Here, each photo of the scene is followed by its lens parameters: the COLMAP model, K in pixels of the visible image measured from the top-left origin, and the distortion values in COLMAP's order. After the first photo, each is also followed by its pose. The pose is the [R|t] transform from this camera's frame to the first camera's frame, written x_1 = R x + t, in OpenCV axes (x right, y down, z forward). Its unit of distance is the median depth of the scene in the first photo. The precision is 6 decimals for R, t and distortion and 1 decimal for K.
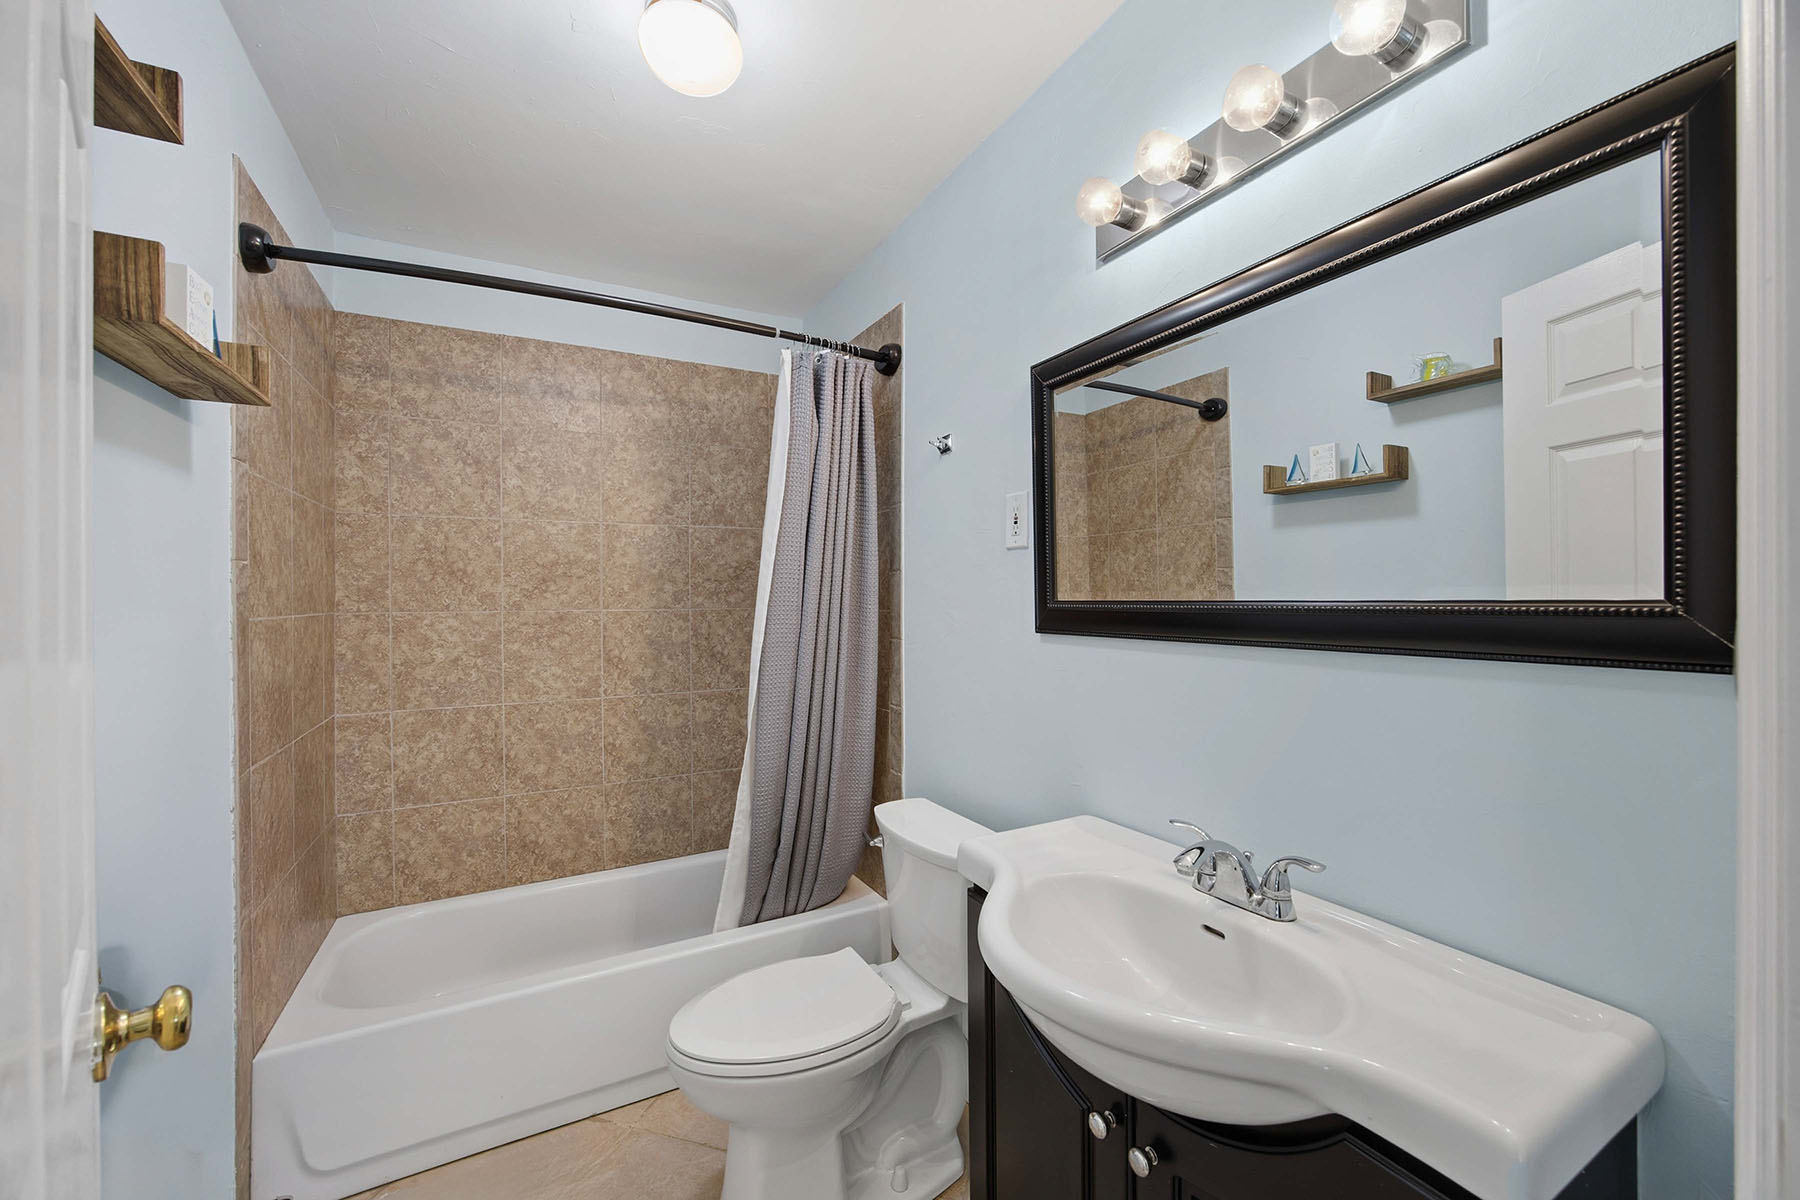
lens RADIAL K [[697.6, 0, 900.0], [0, 697.6, 600.0], [0, 0, 1]] dist [-0.010876, 0.000085]
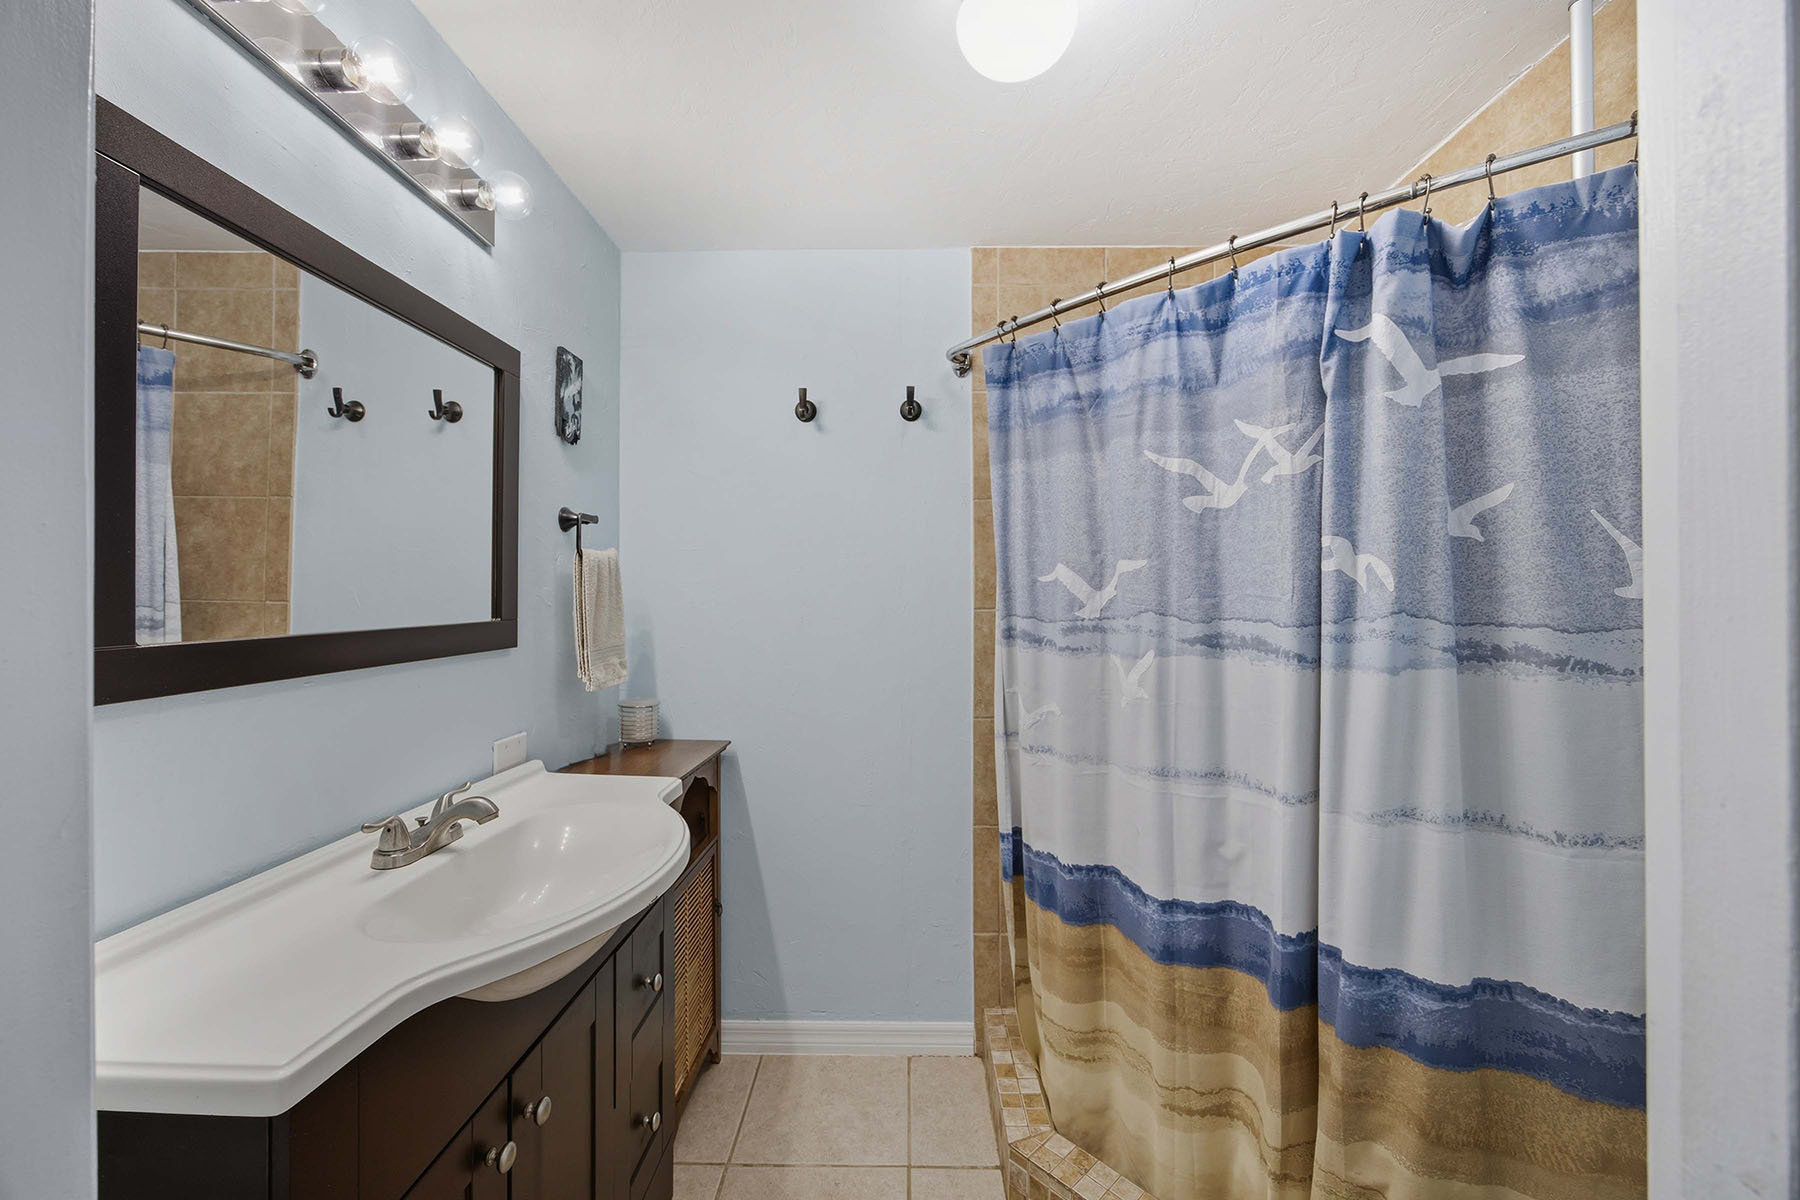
lens RADIAL K [[697.6, 0, 900.0], [0, 697.6, 600.0], [0, 0, 1]] dist [-0.010876, 0.000085]
pose [[-0.871086, 0.002608, 0.491123, -0.765237], [0.007479, 0.999940, 0.007956, -0.046525], [-0.491073, 0.010604, -0.871054, 1.257377]]
